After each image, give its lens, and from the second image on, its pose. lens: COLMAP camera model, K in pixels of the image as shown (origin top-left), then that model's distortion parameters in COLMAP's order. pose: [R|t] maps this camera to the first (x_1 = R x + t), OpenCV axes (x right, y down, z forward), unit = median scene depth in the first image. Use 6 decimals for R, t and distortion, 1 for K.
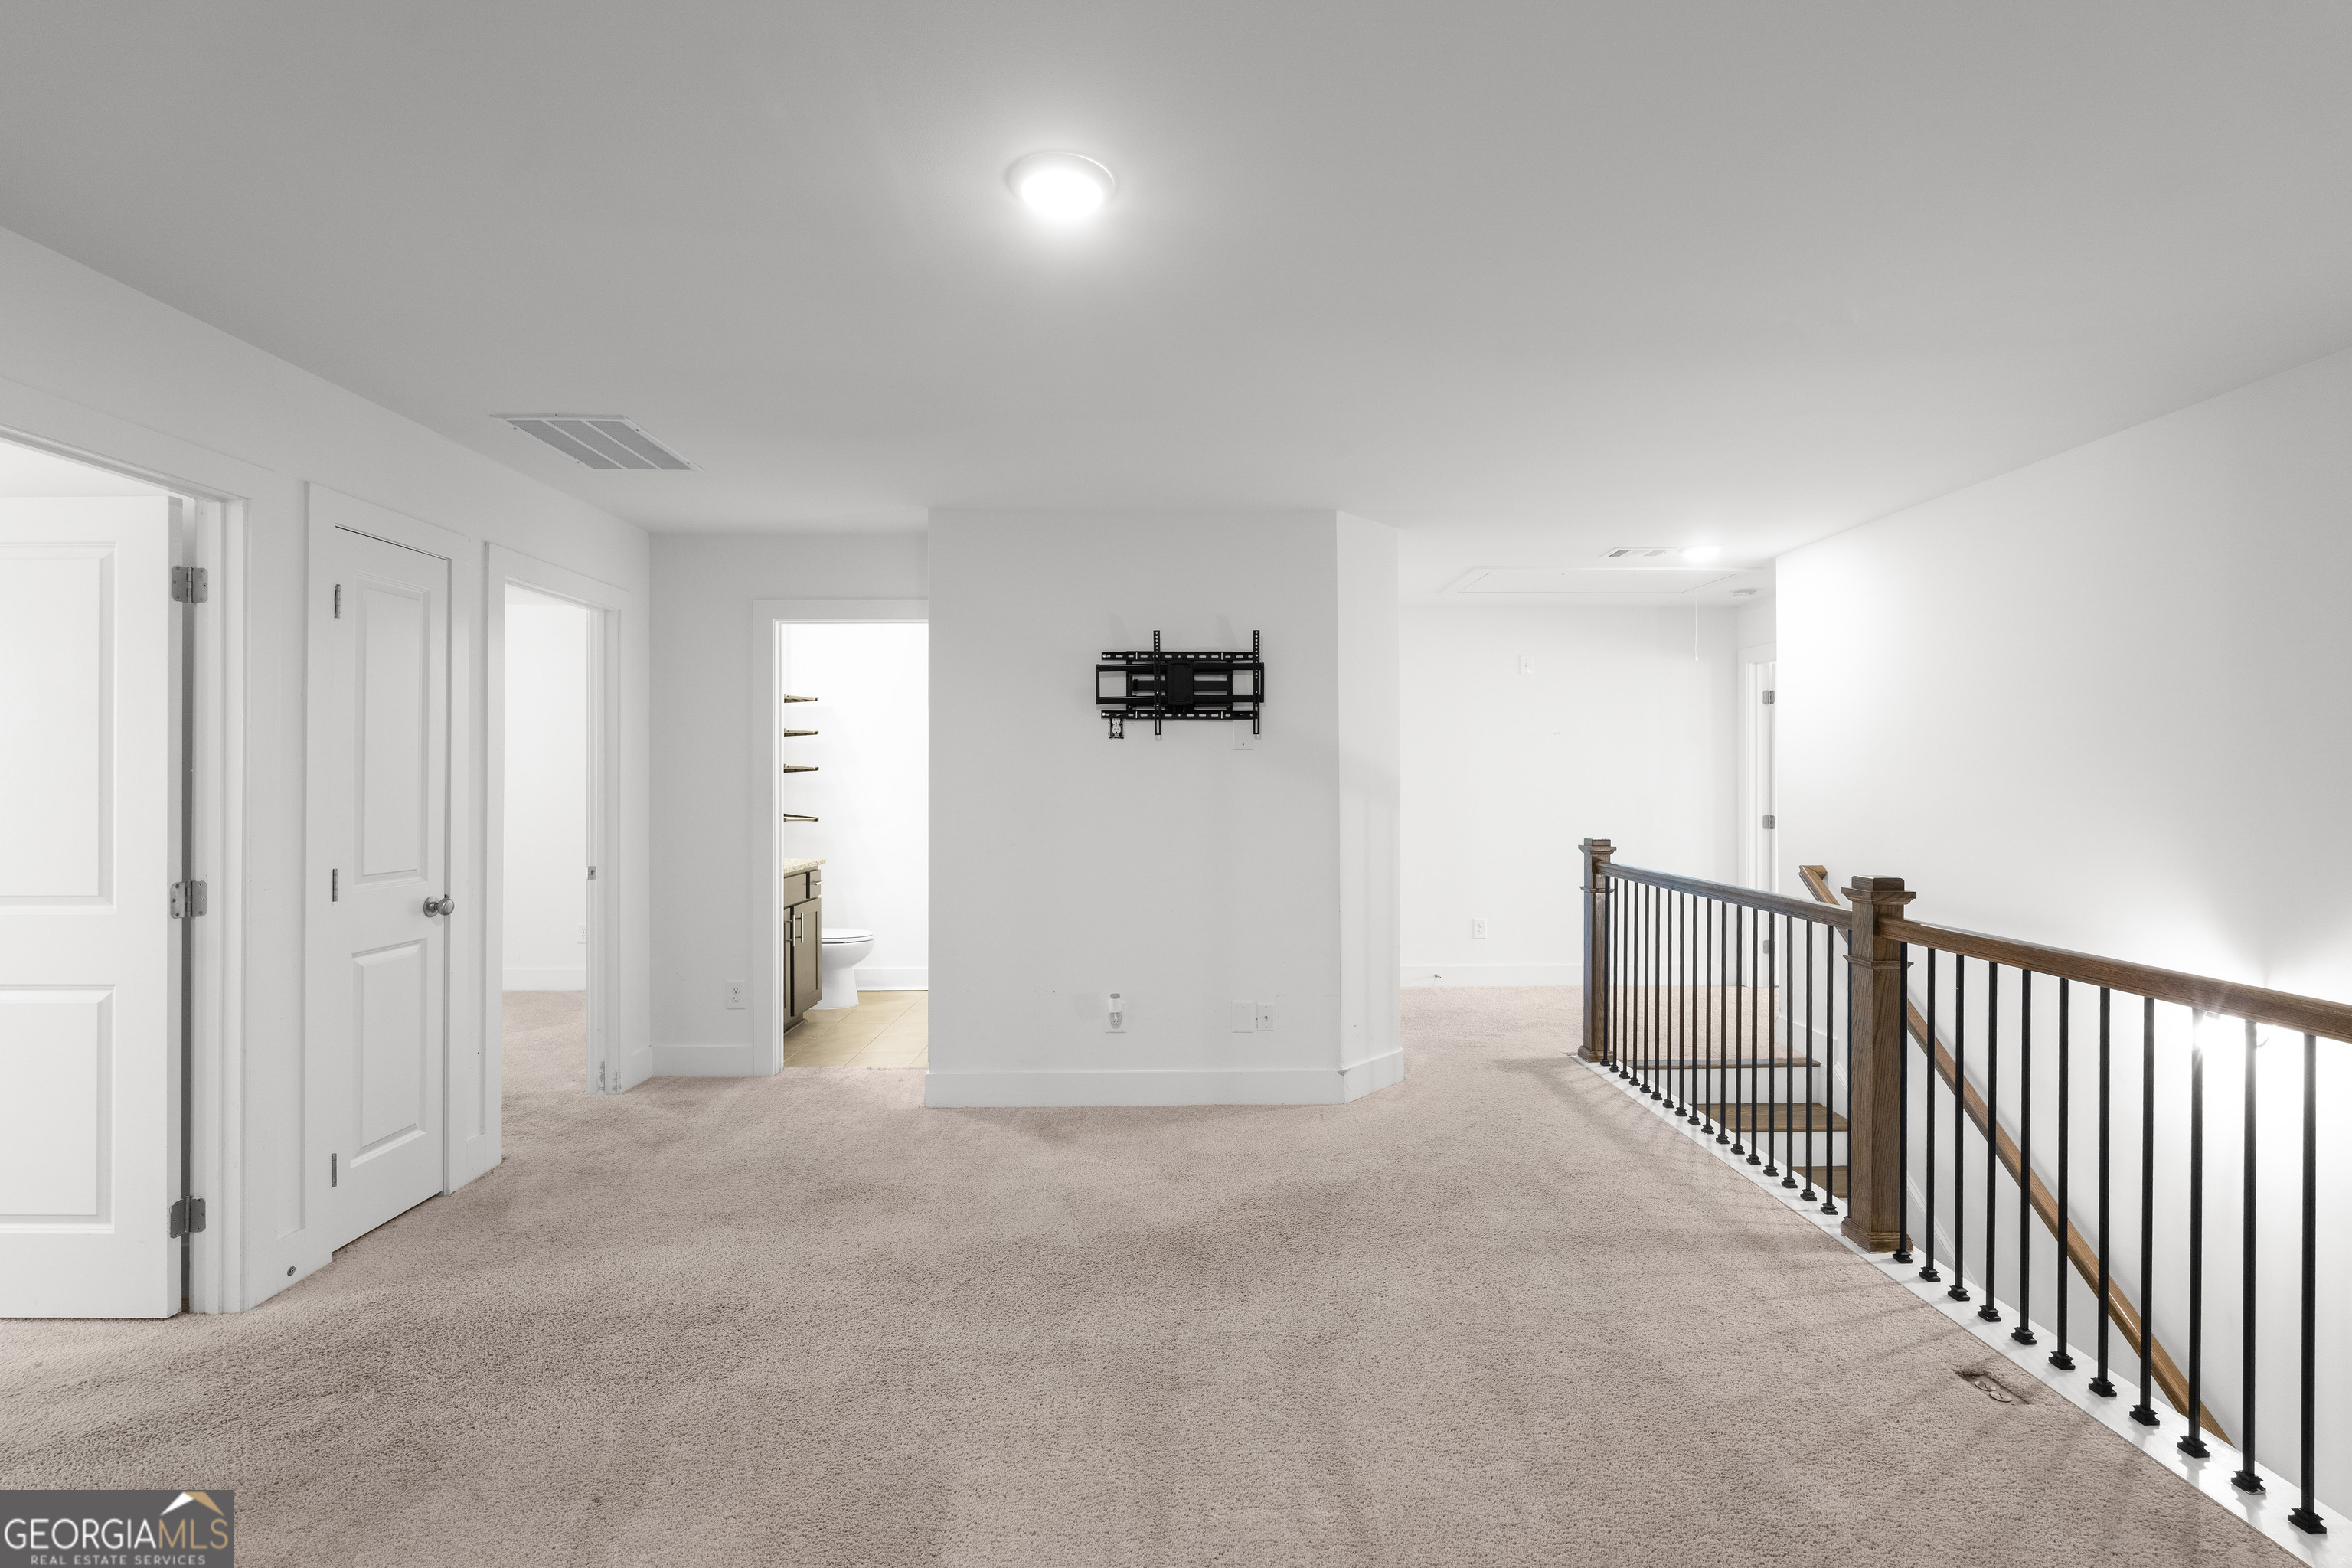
lens RADIAL K [[1022.8, 0, 1192.0], [0, 1022.8, 781.7], [0, 0, 1]] dist [-0.003997, -0.000263]
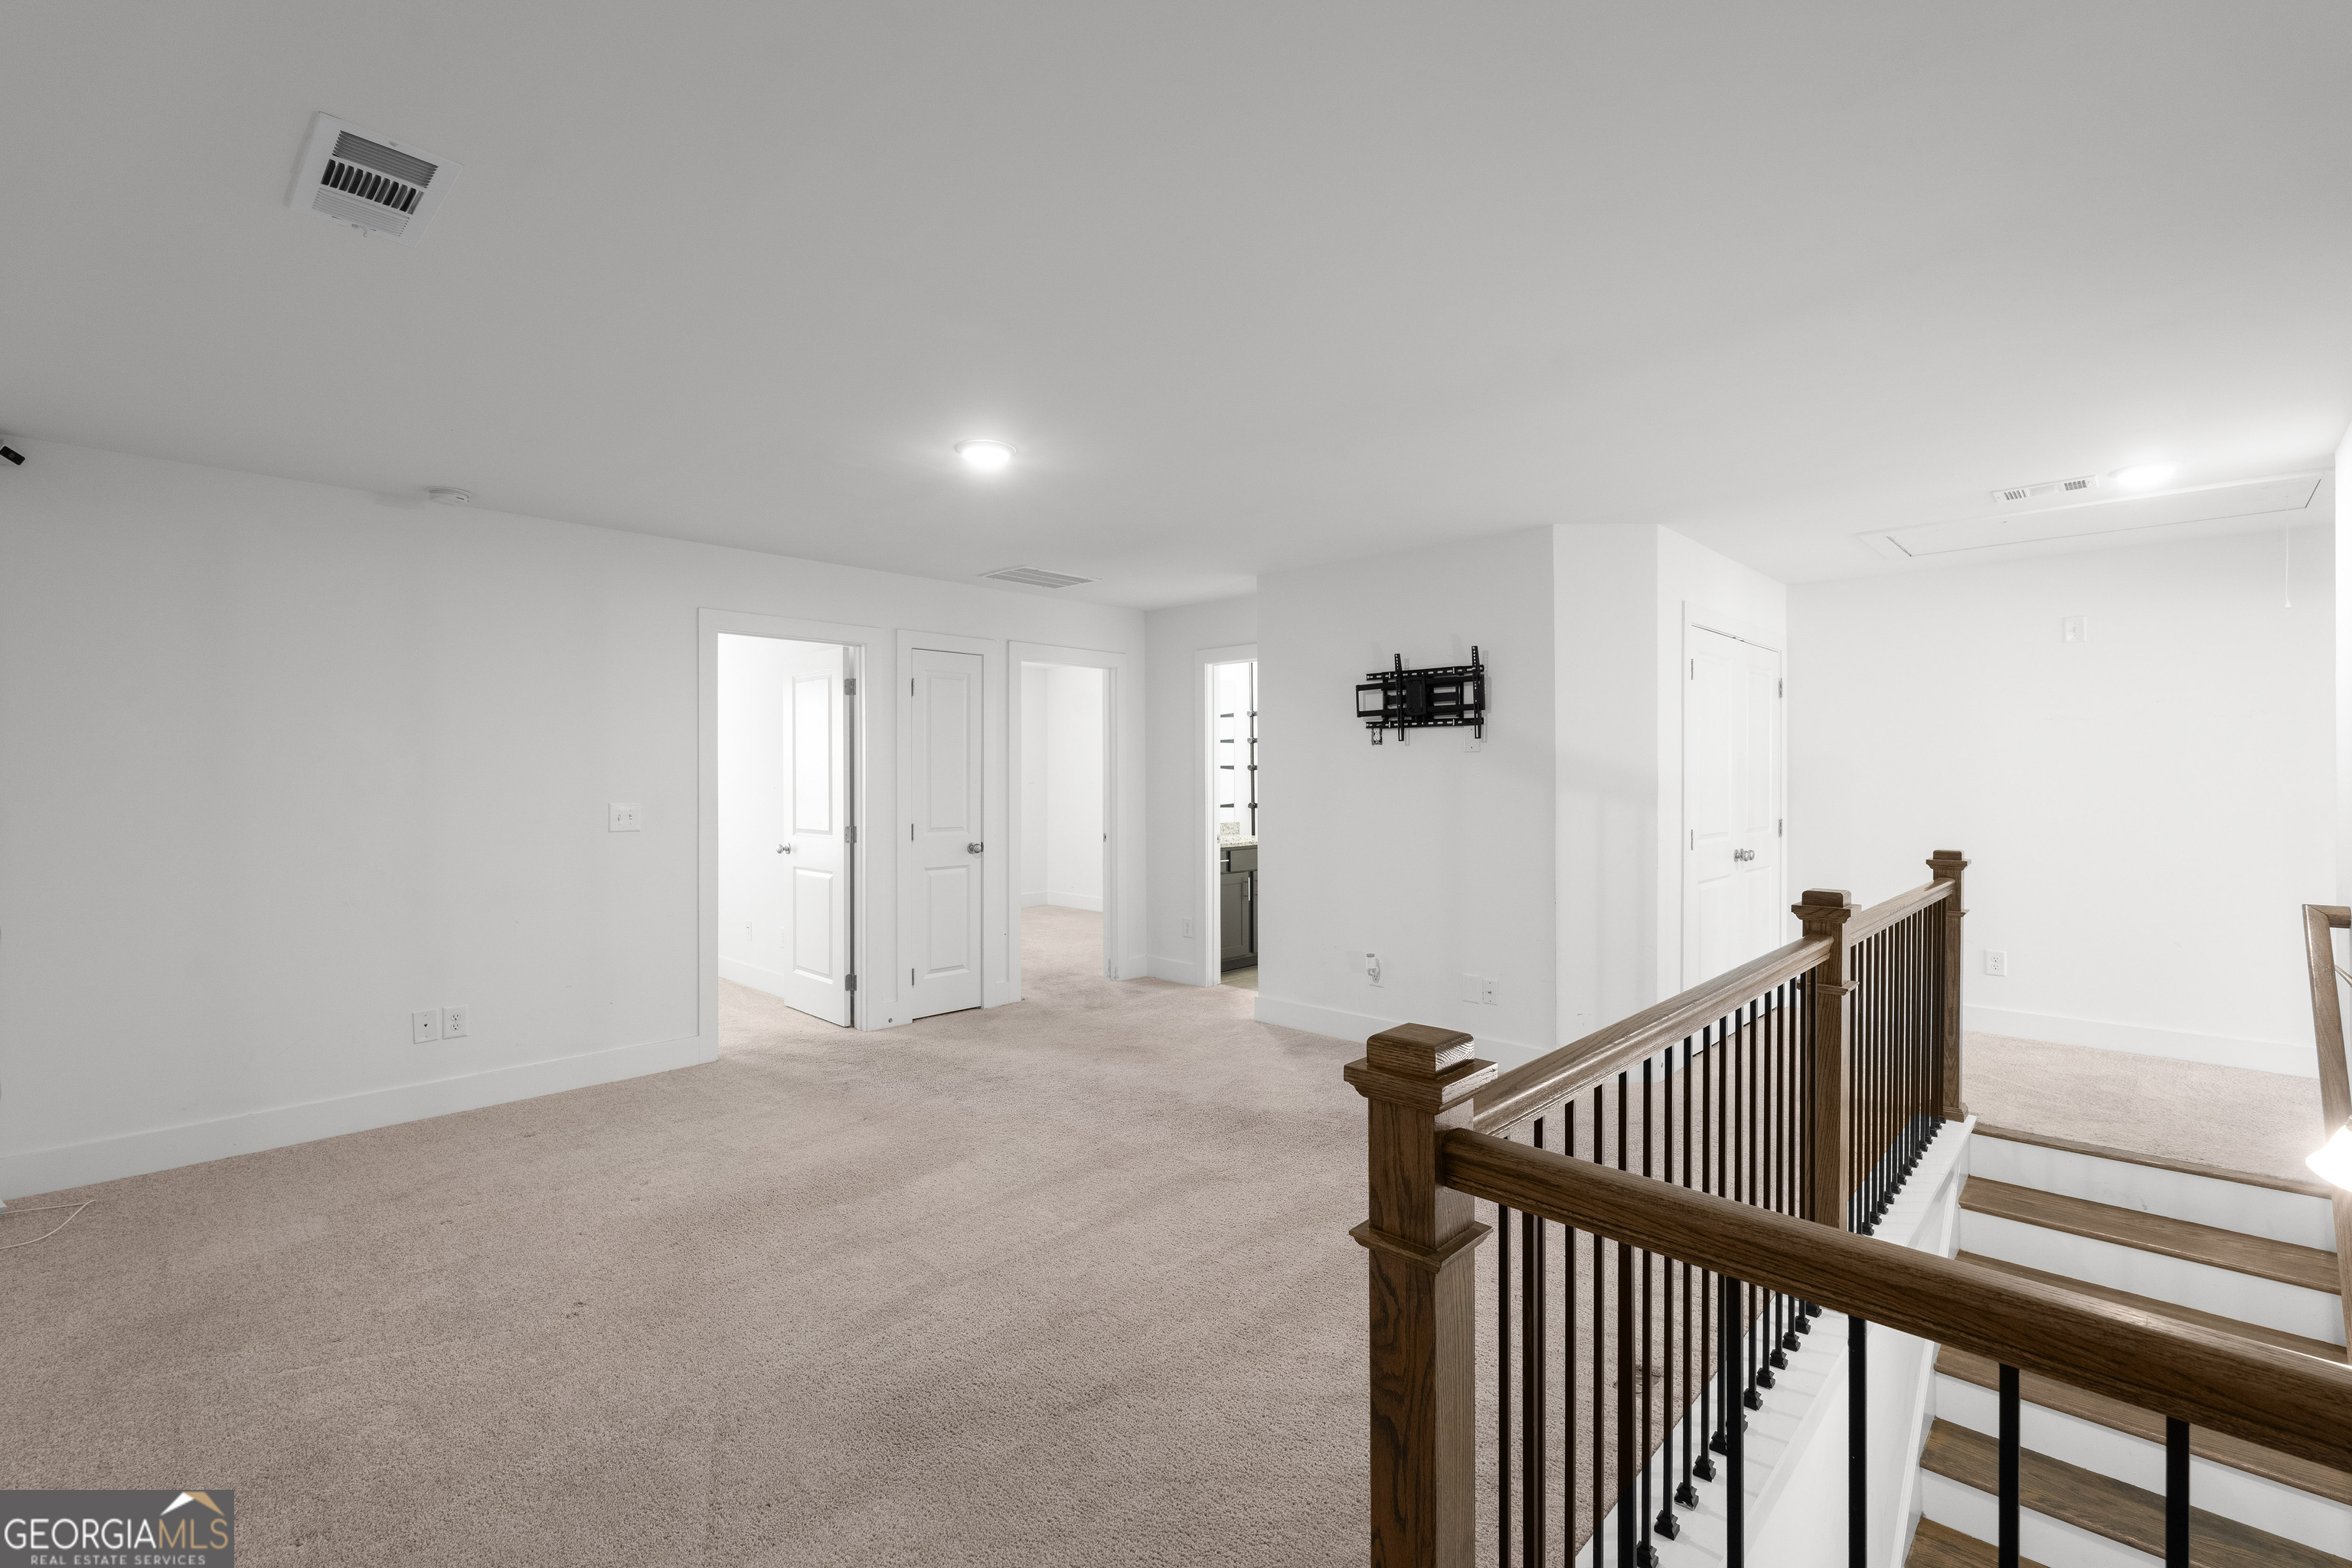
lens RADIAL K [[1022.8, 0, 1197.6], [0, 1022.8, 786.1], [0, 0, 1]] dist [-0.003997, -0.000263]
pose [[0.717439, 0.009219, -0.696560, 0.623110], [-0.000548, 0.999920, 0.012670, -0.008157], [0.696621, -0.008708, 0.717387, -0.019655]]
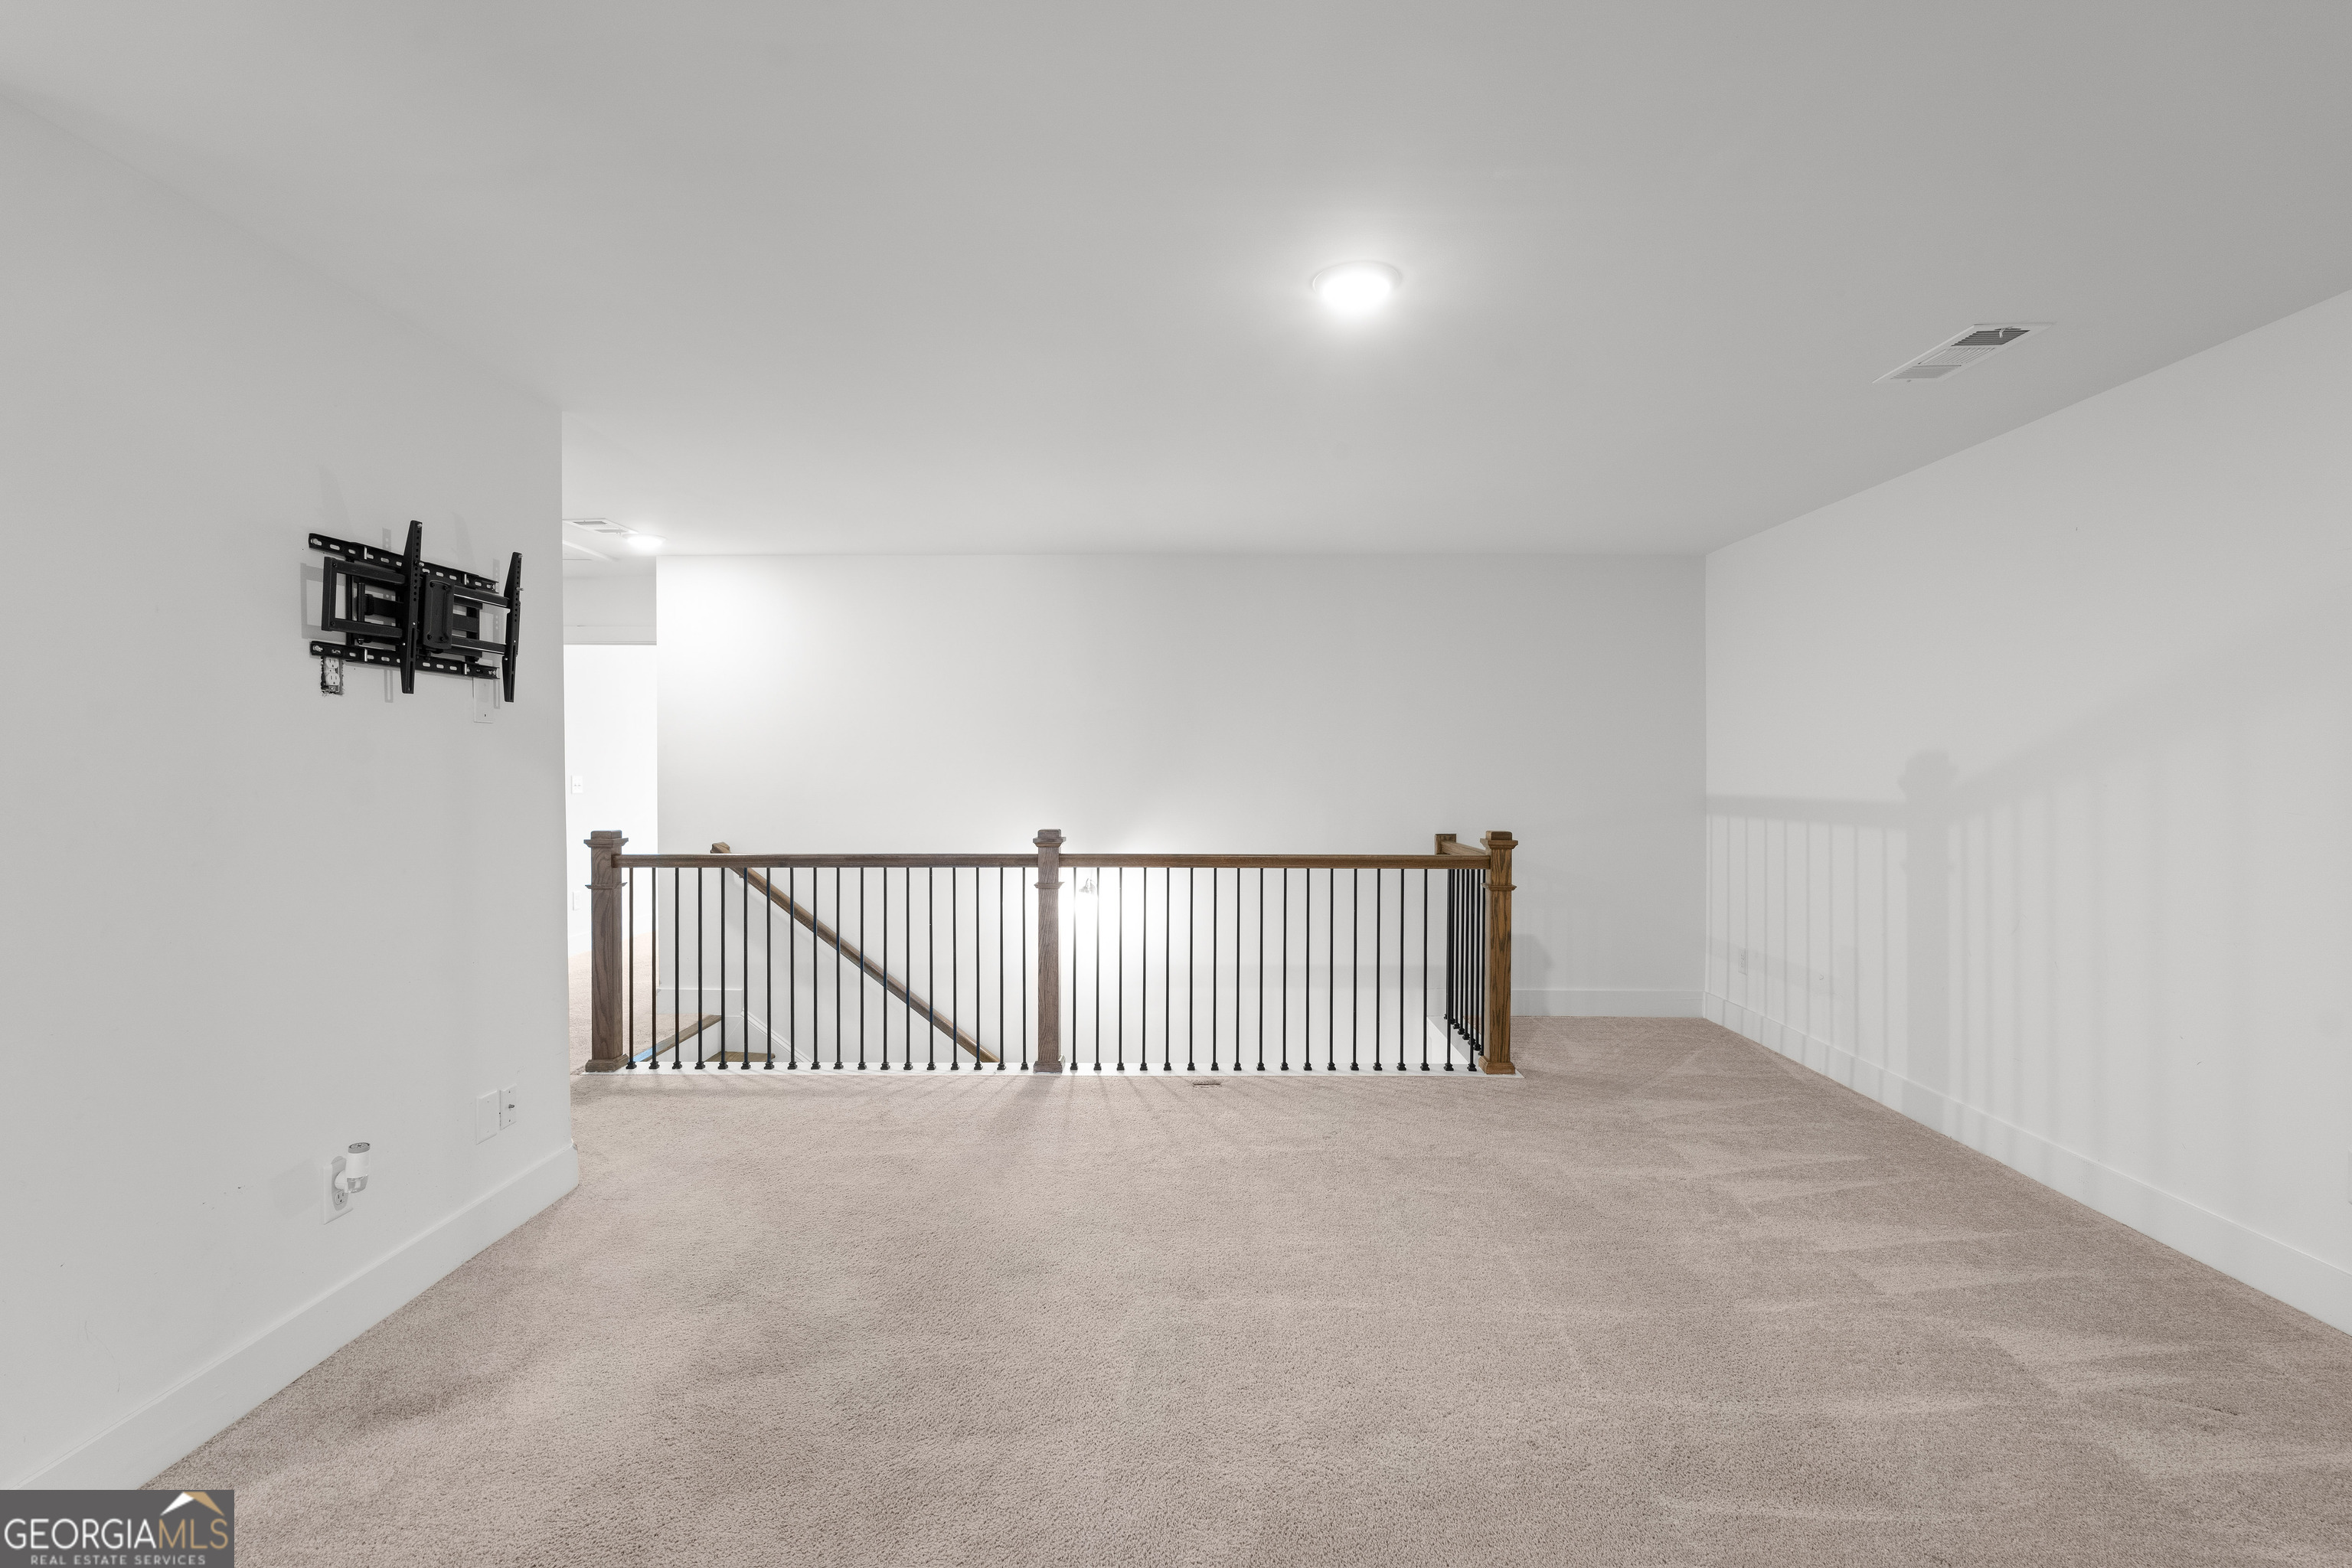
lens RADIAL K [[1084.6, 0, 1178.9], [0, 1084.6, 773.4], [0, 0, 1]] dist [0.001982, 0.000283]
pose [[0.035814, -0.006614, 0.999337, -0.656649], [0.005910, 0.999962, 0.006406, 0.000507], [-0.999341, 0.005677, 0.035852, 0.518572]]
